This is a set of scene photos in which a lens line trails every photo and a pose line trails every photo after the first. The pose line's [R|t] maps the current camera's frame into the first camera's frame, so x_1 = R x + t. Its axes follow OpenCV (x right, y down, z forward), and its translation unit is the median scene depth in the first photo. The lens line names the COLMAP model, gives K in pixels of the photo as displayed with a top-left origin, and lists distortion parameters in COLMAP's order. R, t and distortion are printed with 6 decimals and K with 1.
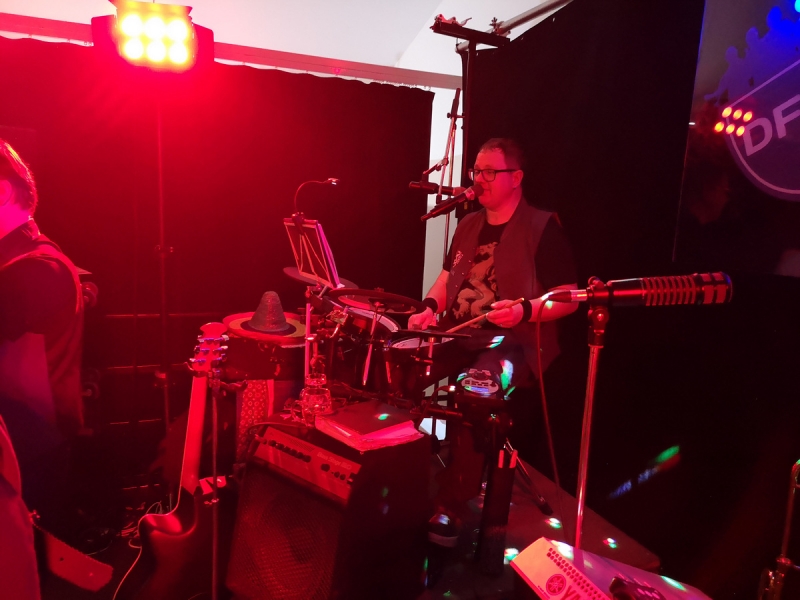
lens RADIAL K [[633.6, 0, 400.0], [0, 633.6, 300.0], [0, 0, 1]] dist [0.052167, -0.104495]
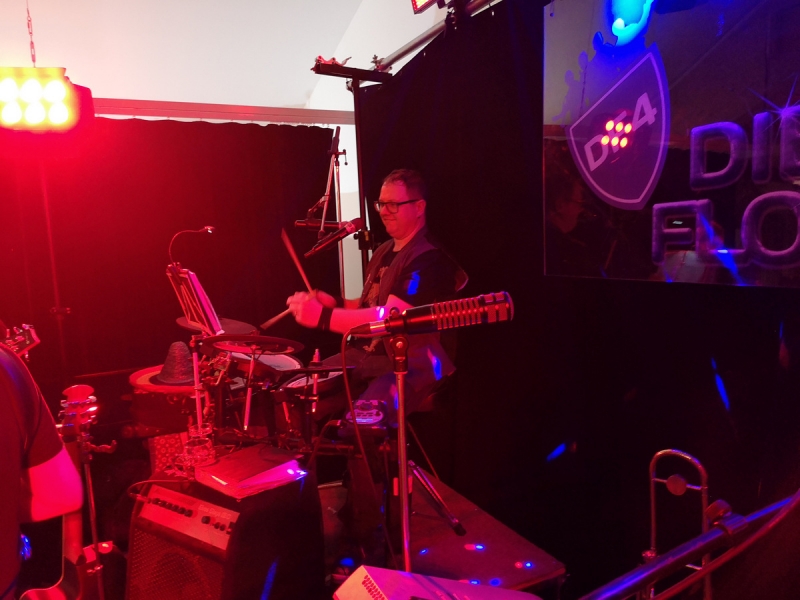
lens RADIAL K [[633.6, 0, 400.0], [0, 633.6, 300.0], [0, 0, 1]] dist [0.052167, -0.104495]
pose [[0.990968, -0.101802, 0.087290, 0.108014], [0.105753, 0.993510, -0.041890, -0.001327], [-0.082459, 0.050743, 0.995302, -0.021328]]
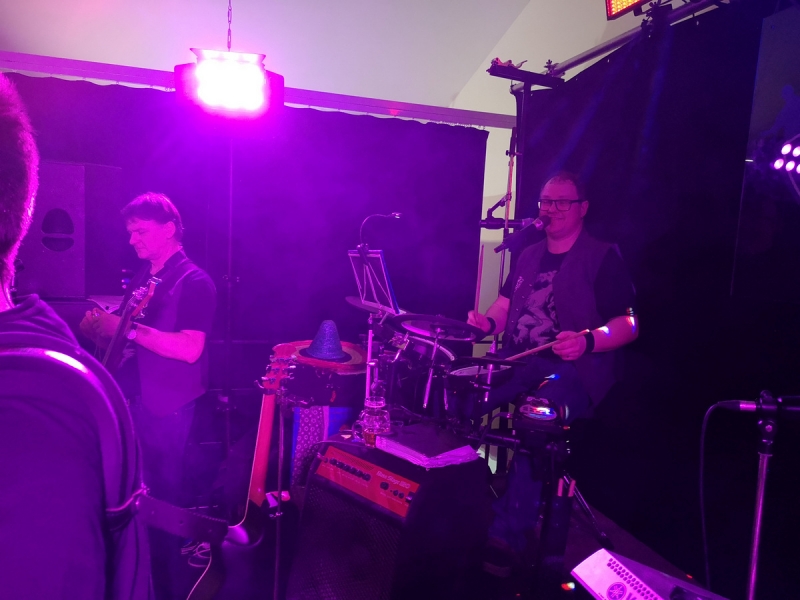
lens RADIAL K [[630.4, 0, 391.4], [0, 630.4, 299.1], [0, 0, 1]] dist [0.045641, -0.097484]
pose [[0.995835, 0.016404, -0.089686, -0.015723], [-0.021512, 0.998182, -0.056295, 0.013545], [0.088600, 0.057990, 0.994378, -0.039019]]
